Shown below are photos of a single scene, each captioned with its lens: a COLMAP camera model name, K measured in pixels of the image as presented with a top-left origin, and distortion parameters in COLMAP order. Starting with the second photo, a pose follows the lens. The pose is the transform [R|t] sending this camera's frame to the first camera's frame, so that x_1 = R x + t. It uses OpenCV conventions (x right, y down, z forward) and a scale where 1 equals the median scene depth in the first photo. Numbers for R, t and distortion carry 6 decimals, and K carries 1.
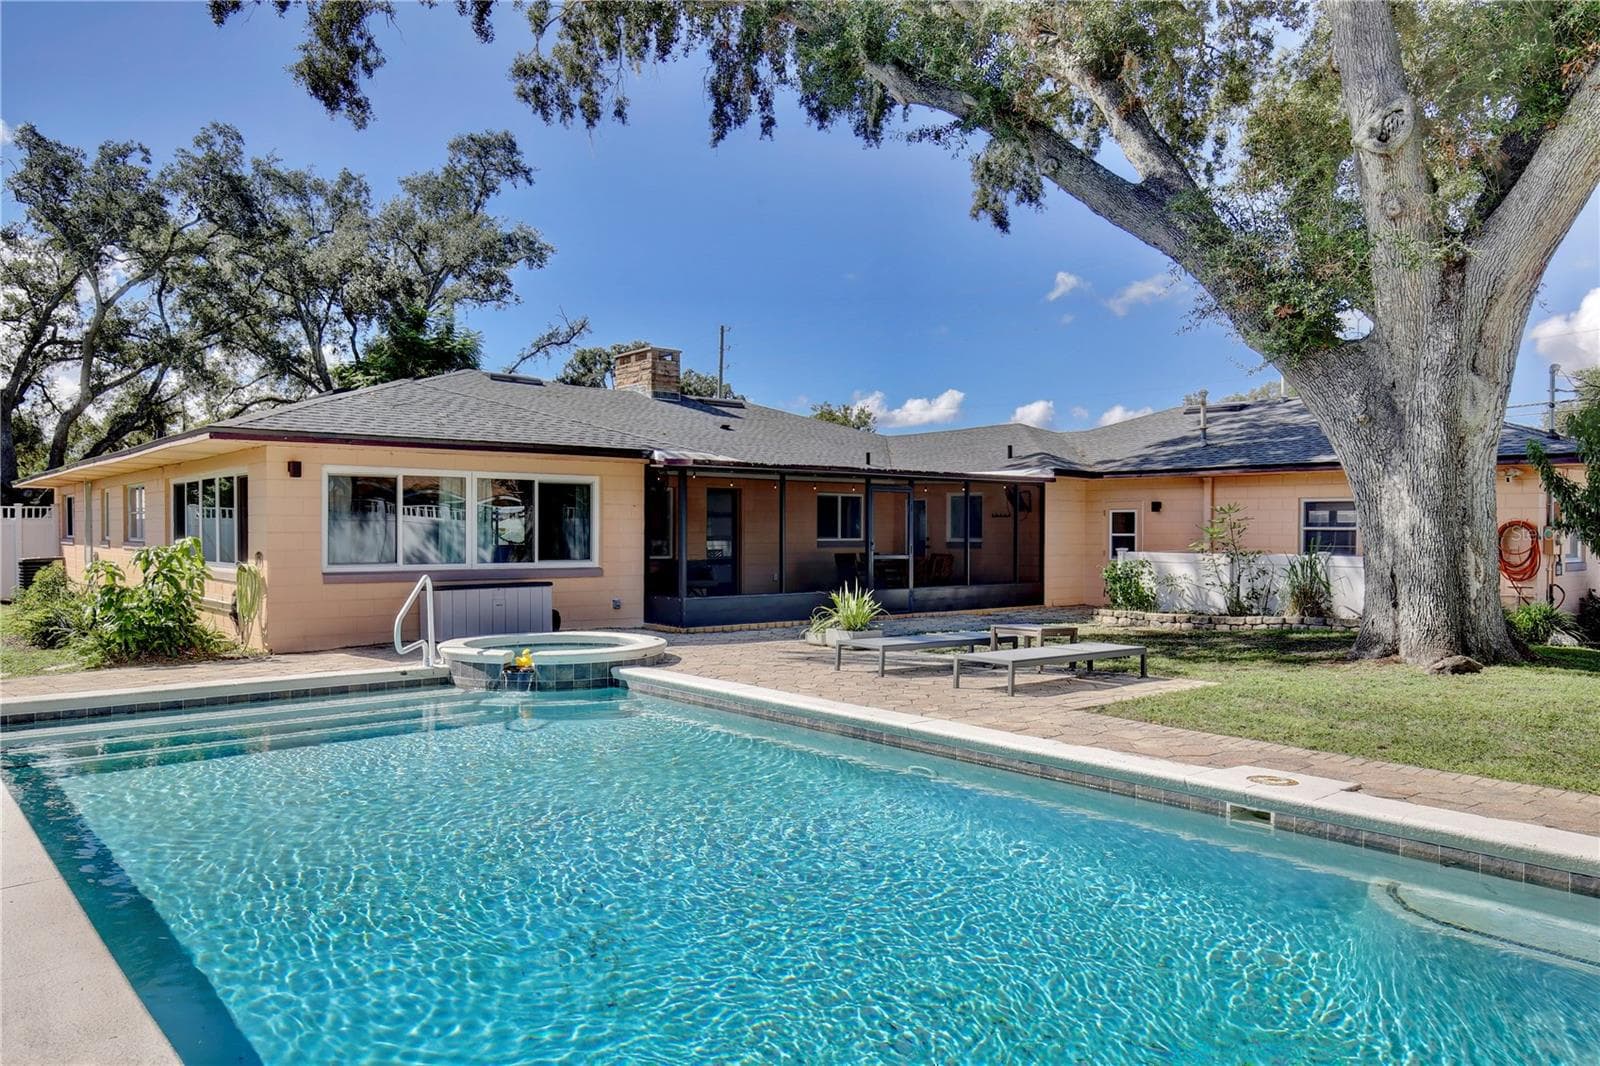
lens RADIAL K [[1134.3, 0, 793.8], [0, 1134.3, 553.8], [0, 0, 1]] dist [0.003117, 0.006110]
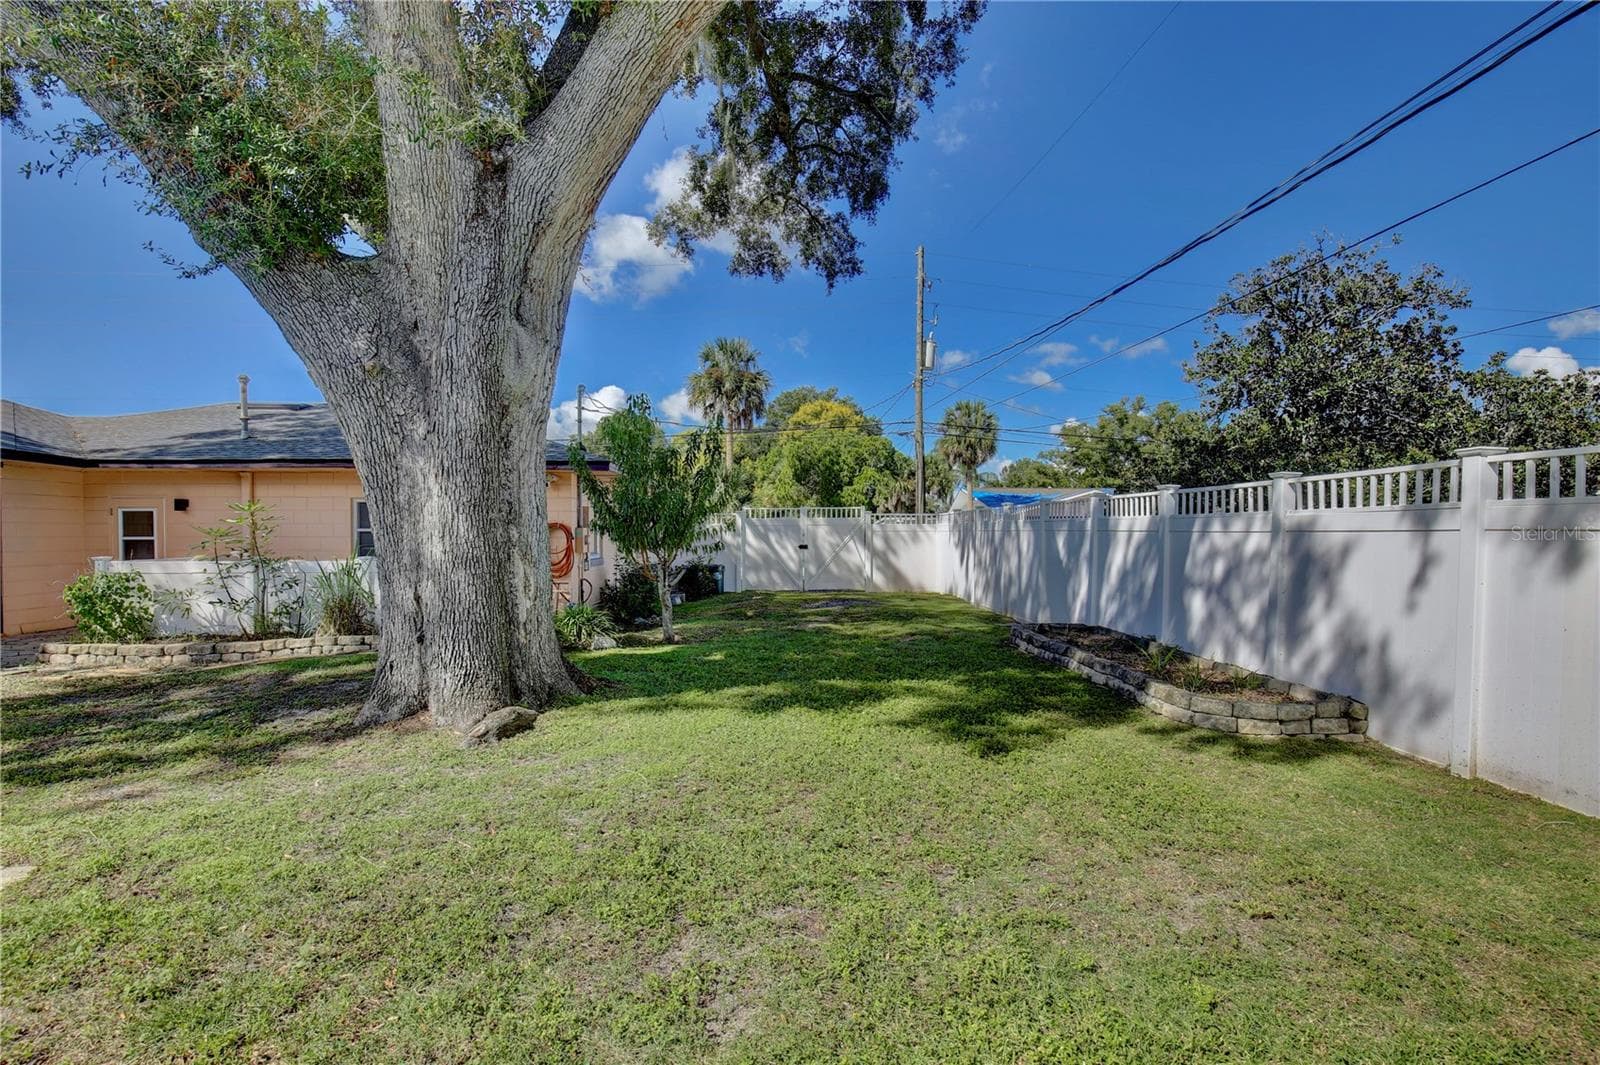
lens RADIAL K [[754.7, 0, 802.0], [0, 754.7, 542.5], [0, 0, 1]] dist [-0.032159, 0.000160]
pose [[0.621070, -0.012555, 0.783655, 0.311522], [0.018230, 0.999833, 0.001570, -0.010435], [-0.783543, 0.013311, 0.621194, 0.525023]]
